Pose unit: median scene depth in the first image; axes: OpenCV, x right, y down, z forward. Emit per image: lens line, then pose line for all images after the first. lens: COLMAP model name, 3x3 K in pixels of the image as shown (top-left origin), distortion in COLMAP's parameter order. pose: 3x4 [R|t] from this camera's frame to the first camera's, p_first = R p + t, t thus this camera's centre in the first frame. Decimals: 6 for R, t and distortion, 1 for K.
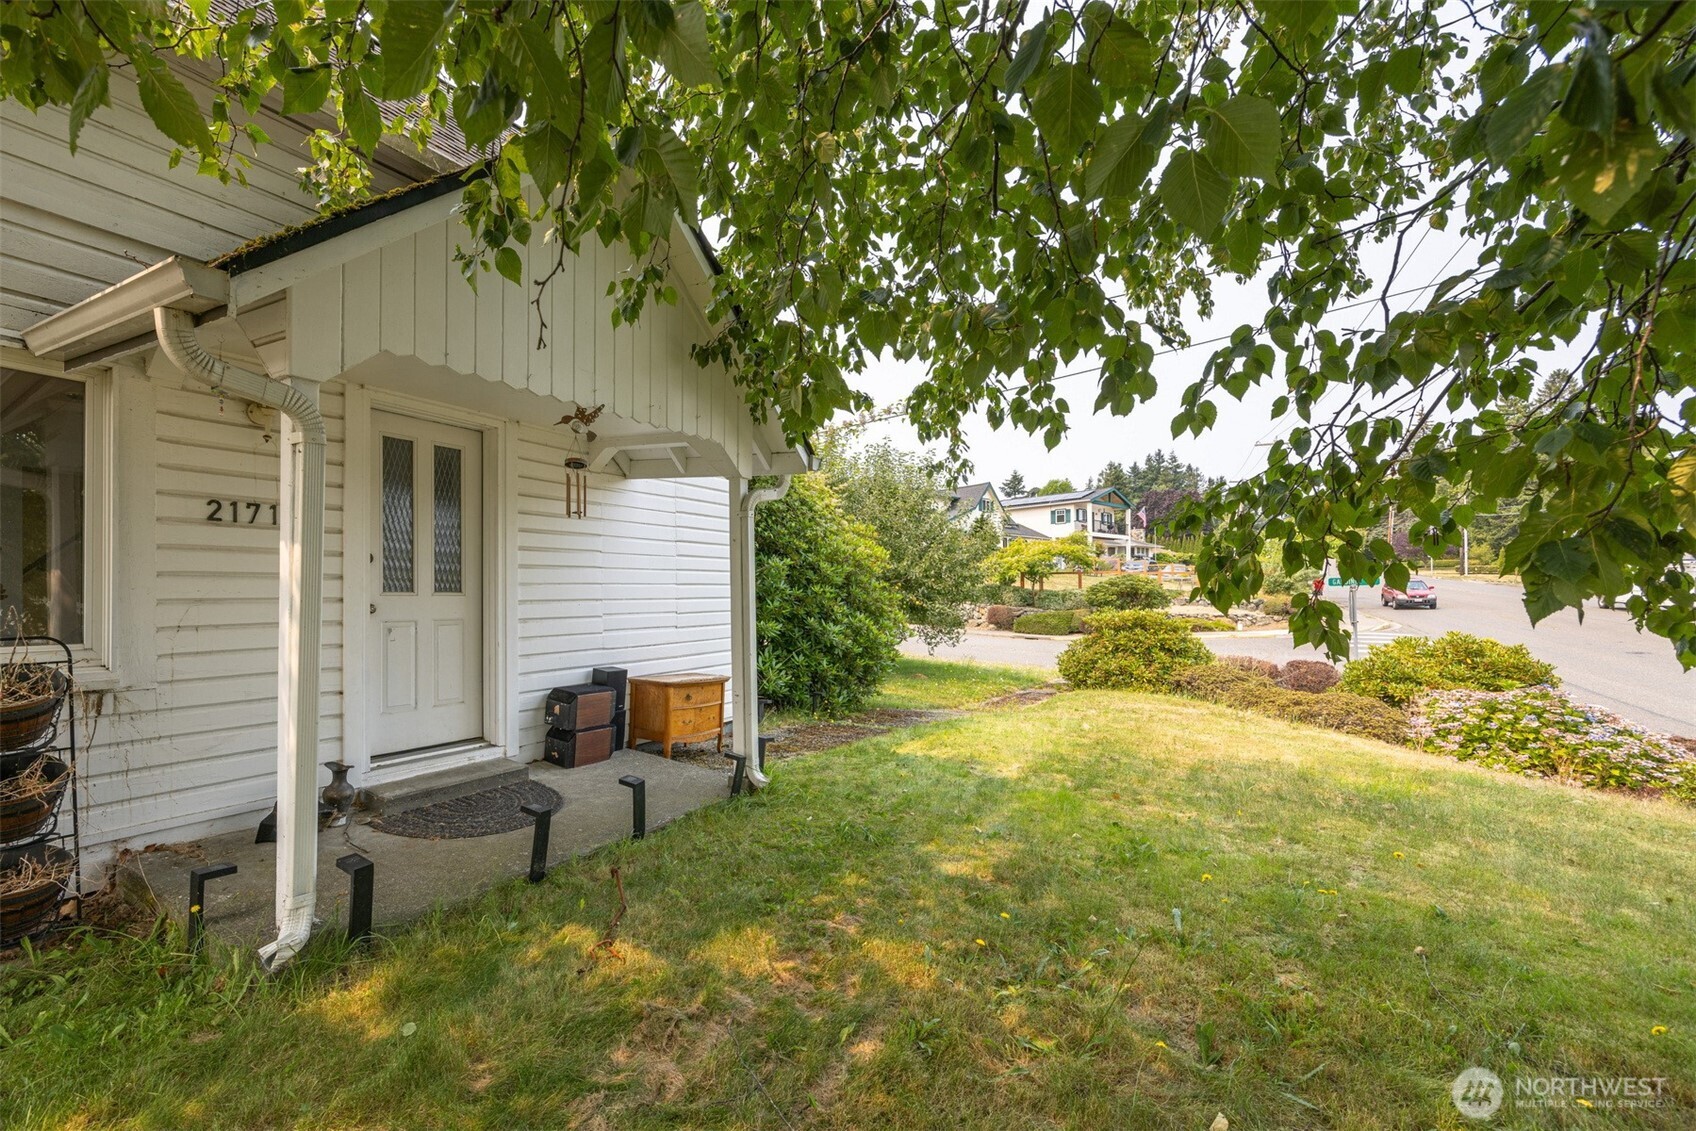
lens RADIAL K [[685.6, 0, 805.8], [0, 685.6, 589.0], [0, 0, 1]] dist [0.001423, 0.000373]
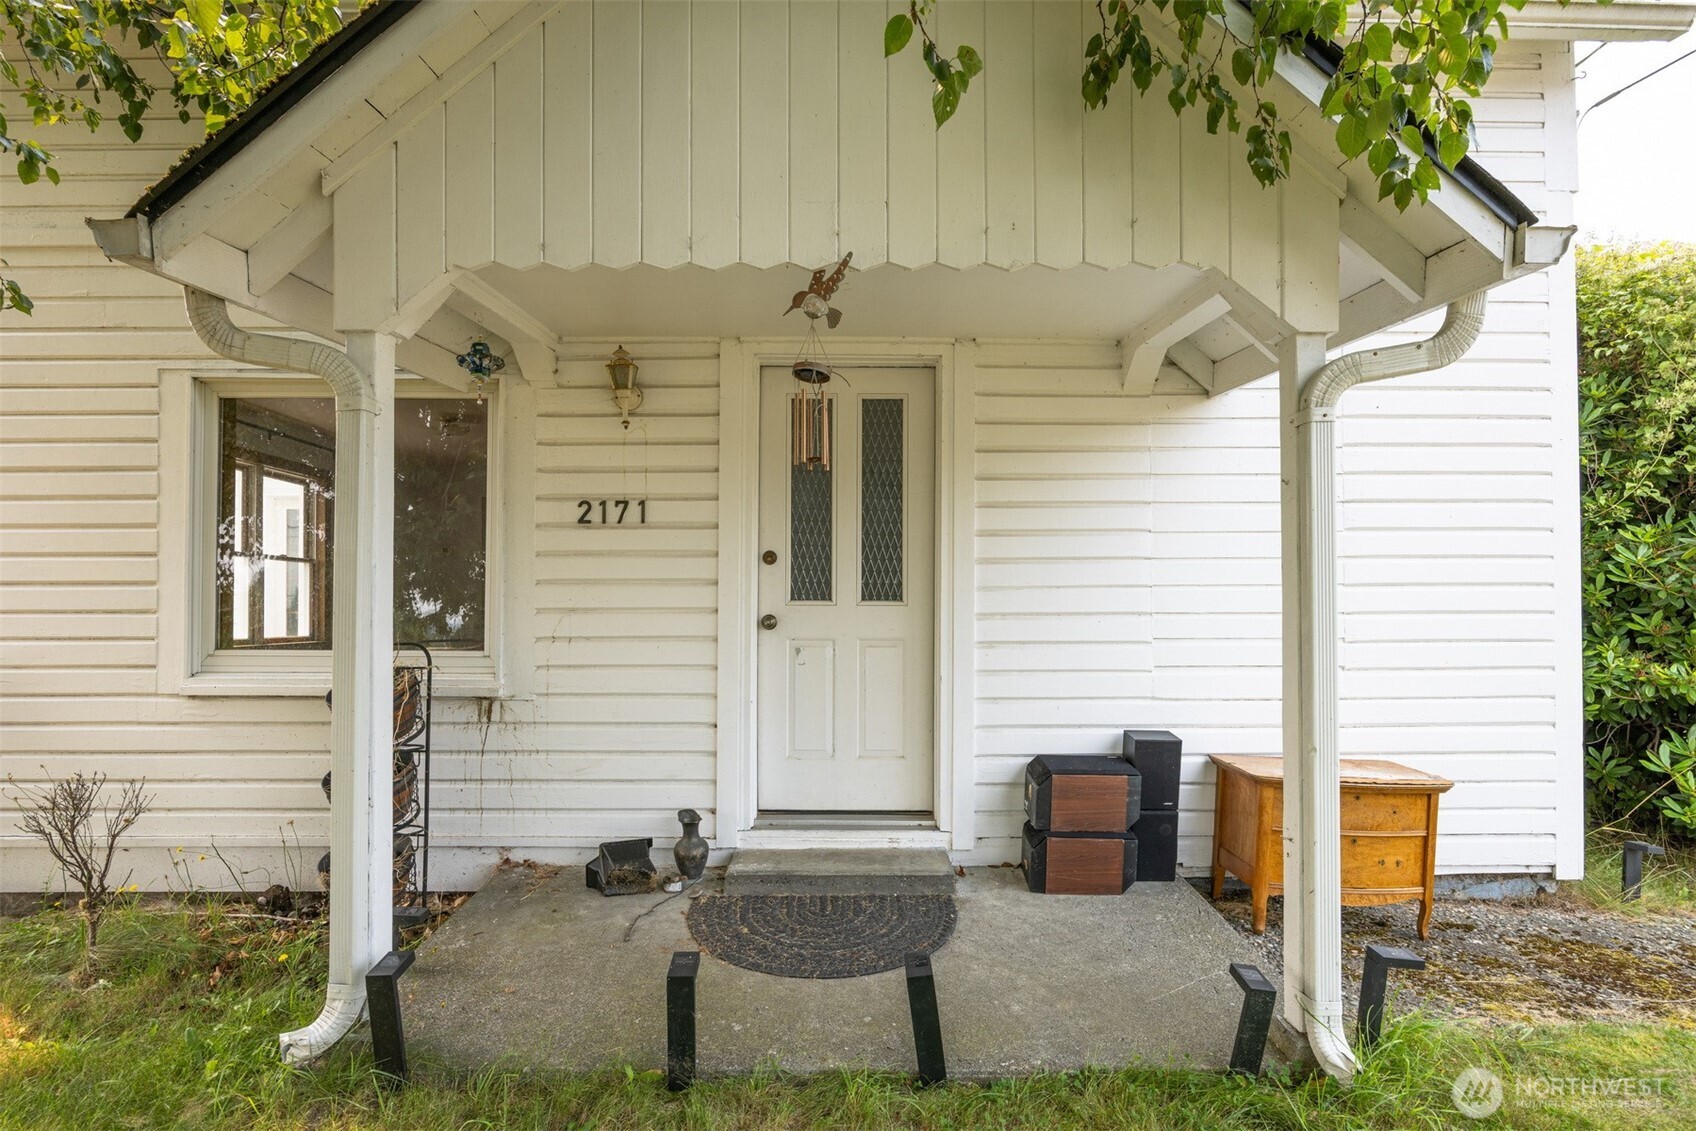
lens RADIAL K [[847.0, 0, 831.4], [0, 847.0, 599.5], [0, 0, 1]] dist [-0.014202, 0.000591]
pose [[0.540787, -0.001533, -0.841158, 0.236046], [0.004472, 0.999989, 0.001052, 0.002692], [0.841147, -0.004331, 0.540789, 0.578822]]
